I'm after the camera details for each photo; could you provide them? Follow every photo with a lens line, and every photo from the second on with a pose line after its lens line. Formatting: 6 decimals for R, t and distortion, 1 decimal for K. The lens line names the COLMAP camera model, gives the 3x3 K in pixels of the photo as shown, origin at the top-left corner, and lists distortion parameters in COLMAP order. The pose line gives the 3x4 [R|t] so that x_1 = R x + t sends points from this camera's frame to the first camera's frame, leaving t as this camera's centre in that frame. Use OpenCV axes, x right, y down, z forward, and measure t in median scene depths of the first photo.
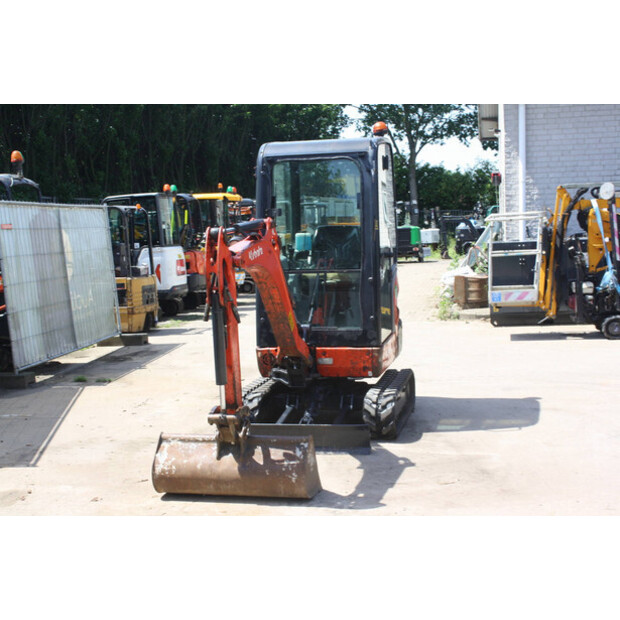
lens RADIAL K [[943.0, 0, 310.0], [0, 943.0, 310.0], [0, 0, 1]] dist [-0.014718, -0.025993]
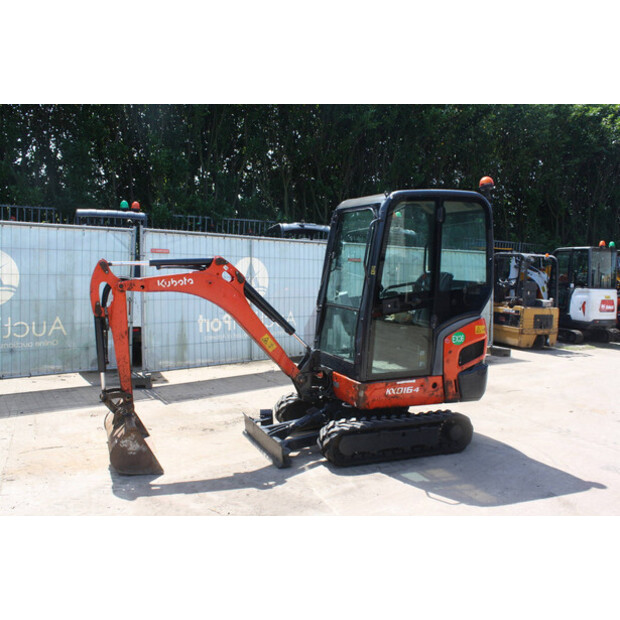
lens RADIAL K [[568.6, 0, 310.3], [0, 568.6, 326.4], [0, 0, 1]] dist [-0.108268, 0.009548]
pose [[0.587159, 0.142322, -0.796862, 0.329756], [-0.126634, 0.988451, 0.083231, -0.042358], [0.799505, 0.052040, 0.598401, 0.336982]]
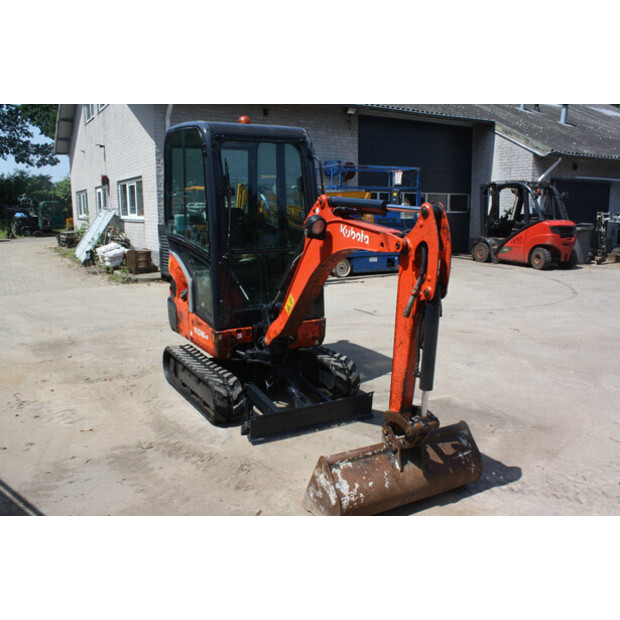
lens RADIAL K [[553.9, 0, 310.0], [0, 553.9, 310.0], [0, 0, 1]] dist [-0.086733, 0.006554]
pose [[0.744626, -0.094386, 0.660775, -0.223375], [0.041124, 0.994558, 0.095721, -0.020031], [-0.666214, -0.044103, 0.744455, 0.314483]]
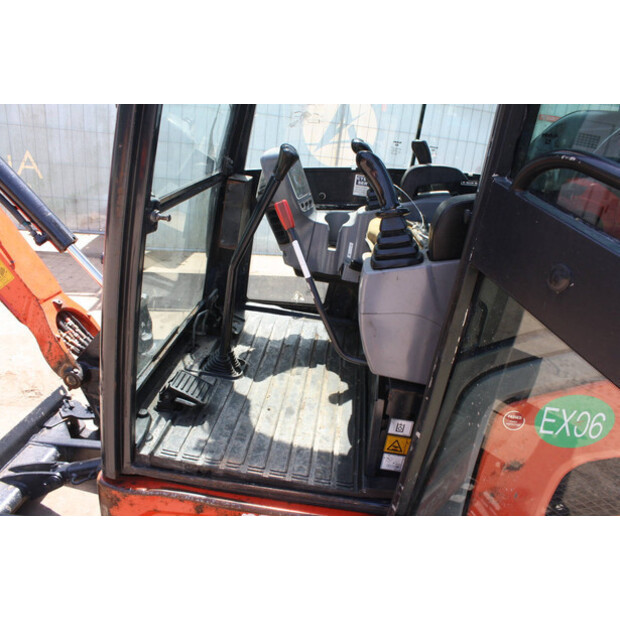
lens RADIAL K [[519.4, 0, 308.2], [0, 519.4, 327.2], [0, 0, 1]] dist [-0.161130, 0.127397]
pose [[0.108858, 0.441674, -0.890547, 0.125550], [-0.212632, 0.885482, 0.413170, -0.050596], [0.971050, 0.144382, 0.190306, 0.614791]]
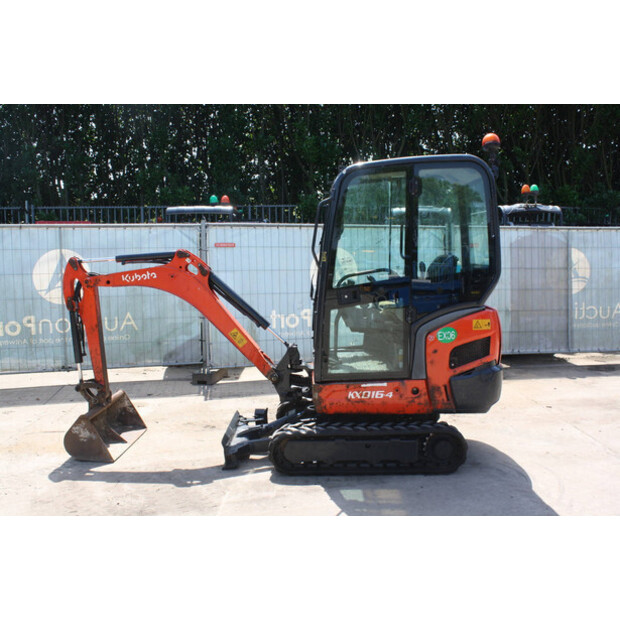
lens RADIAL K [[628.8, 0, 312.6], [0, 628.8, 328.9], [0, 0, 1]] dist [-0.097000, 0.026593]
pose [[0.215035, 0.148774, -0.965208, 0.411531], [-0.085316, 0.987412, 0.133189, -0.060177], [0.972873, 0.053707, 0.225021, 0.510413]]
